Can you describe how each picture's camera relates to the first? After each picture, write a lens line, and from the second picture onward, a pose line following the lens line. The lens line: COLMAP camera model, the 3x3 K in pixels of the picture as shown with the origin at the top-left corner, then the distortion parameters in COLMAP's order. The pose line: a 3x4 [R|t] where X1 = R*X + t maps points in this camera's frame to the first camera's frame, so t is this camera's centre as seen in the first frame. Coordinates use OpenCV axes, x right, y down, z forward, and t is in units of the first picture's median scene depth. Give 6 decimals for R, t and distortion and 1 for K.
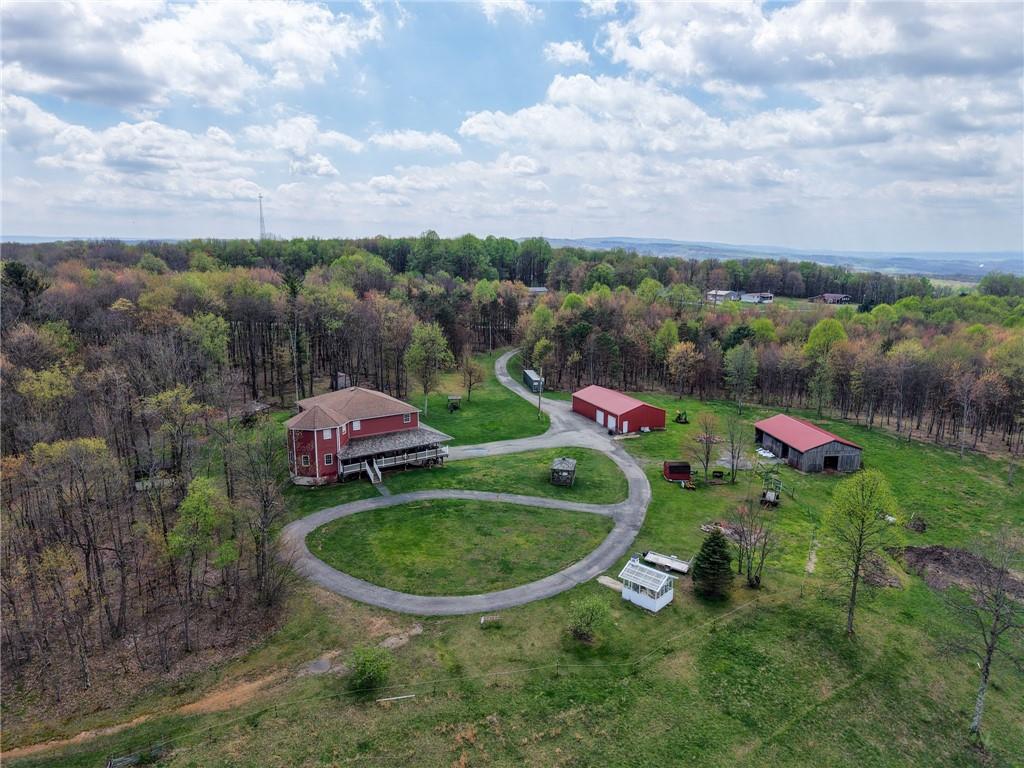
lens RADIAL K [[691.9, 0, 513.3], [0, 691.9, 384.5], [0, 0, 1]] dist [0.030661, -0.033069]
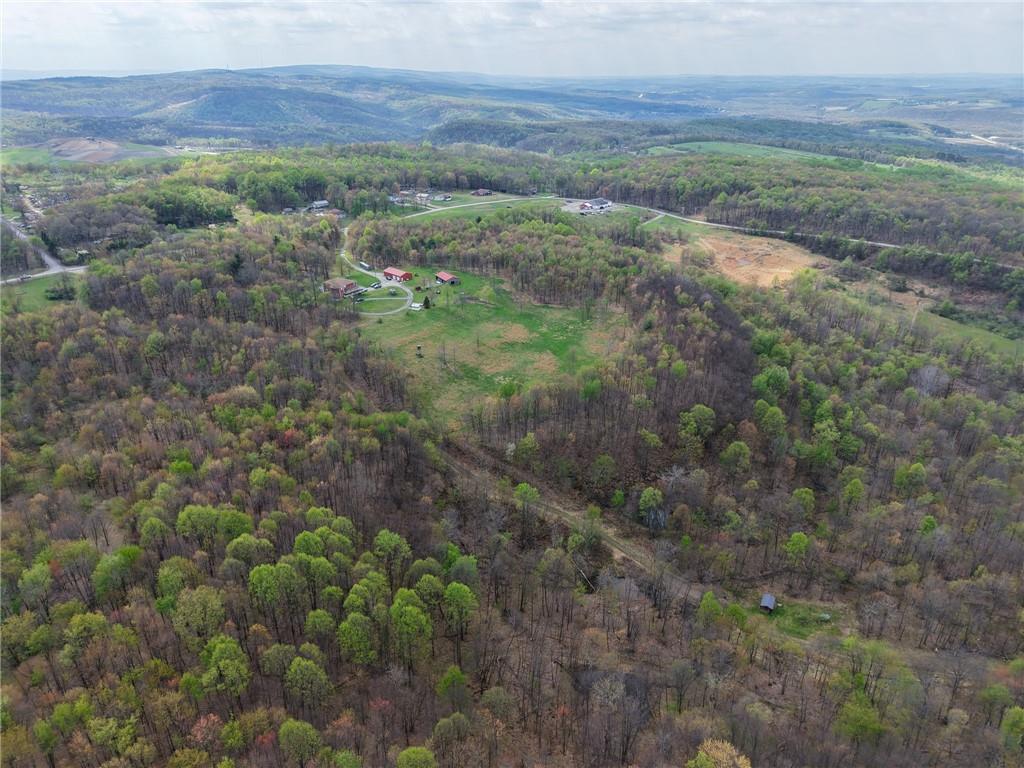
lens RADIAL K [[691.9, 0, 512.7], [0, 691.9, 385.3], [0, 0, 1]] dist [0.030661, -0.033069]
pose [[0.918630, -0.169309, 0.357007, -1.006498], [0.083901, 0.966522, 0.242480, -0.337607], [-0.386109, -0.192797, 0.902081, -3.771759]]
